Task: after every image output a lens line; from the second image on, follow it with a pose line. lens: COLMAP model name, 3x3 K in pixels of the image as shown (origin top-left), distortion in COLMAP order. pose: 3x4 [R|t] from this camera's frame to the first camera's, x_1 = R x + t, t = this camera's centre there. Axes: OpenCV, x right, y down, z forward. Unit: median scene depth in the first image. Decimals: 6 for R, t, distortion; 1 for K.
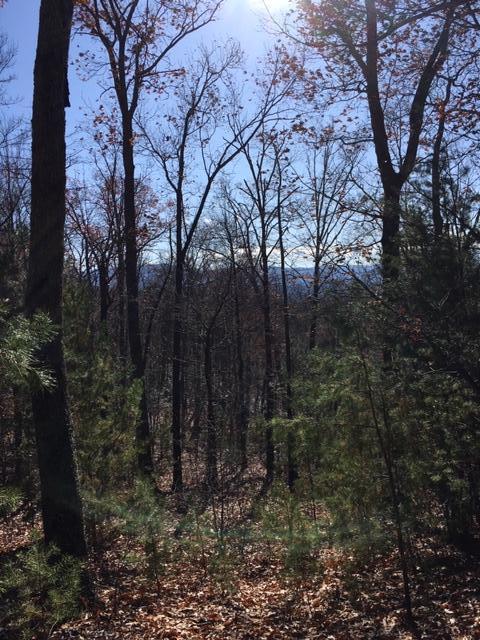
lens RADIAL K [[535.8, 0, 228.2], [0, 535.8, 320.6], [0, 0, 1]] dist [0.002422, -0.056830]
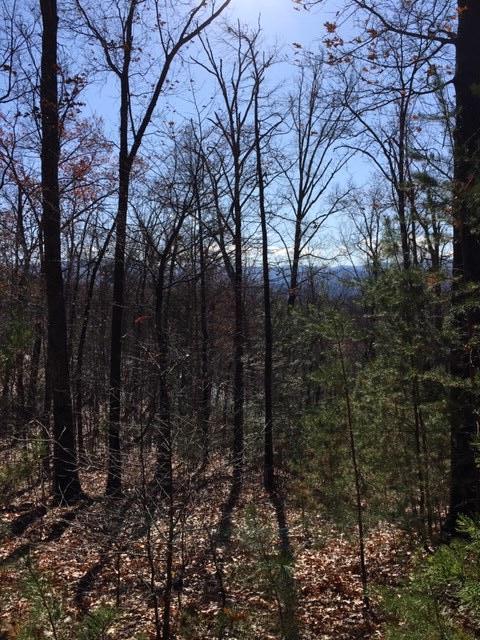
lens RADIAL K [[529.9, 0, 240.0], [0, 529.9, 320.0], [0, 0, 1]] dist [0.175097, 0.000990]
pose [[0.995575, 0.024107, 0.090822, 0.001128], [-0.024298, 0.999704, 0.000998, 0.059960], [-0.090771, -0.003201, 0.995867, 0.203459]]
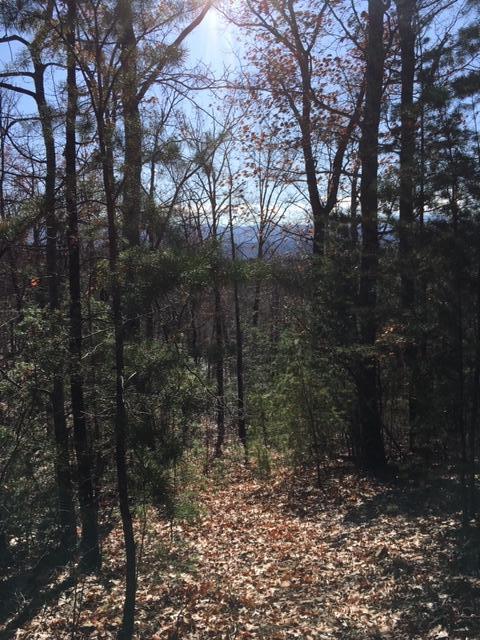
lens RADIAL K [[535.8, 0, 228.2], [0, 535.8, 320.6], [0, 0, 1]] dist [0.002422, -0.056830]
pose [[0.992382, 0.000208, 0.123203, -0.053890], [-0.010170, 0.996725, 0.080230, -0.048329], [-0.122782, -0.080871, 0.989133, -0.169953]]
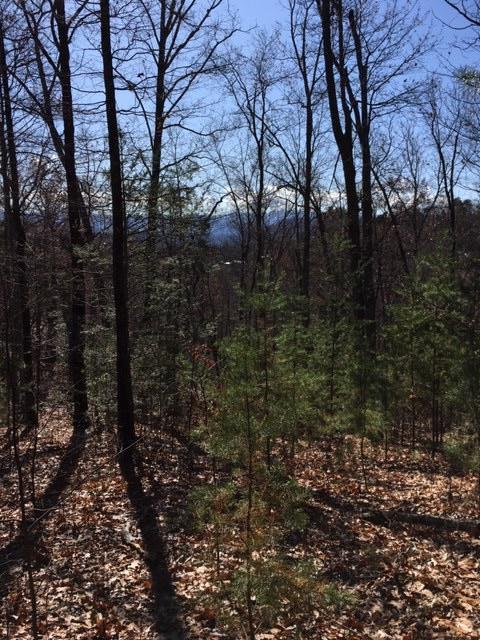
lens RADIAL K [[535.8, 0, 228.2], [0, 535.8, 320.6], [0, 0, 1]] dist [0.002422, -0.056830]
pose [[0.944644, -0.019265, 0.327530, 0.047604], [-0.006685, 0.996937, 0.077920, 0.139002], [-0.328028, -0.075796, 0.941622, 0.494274]]
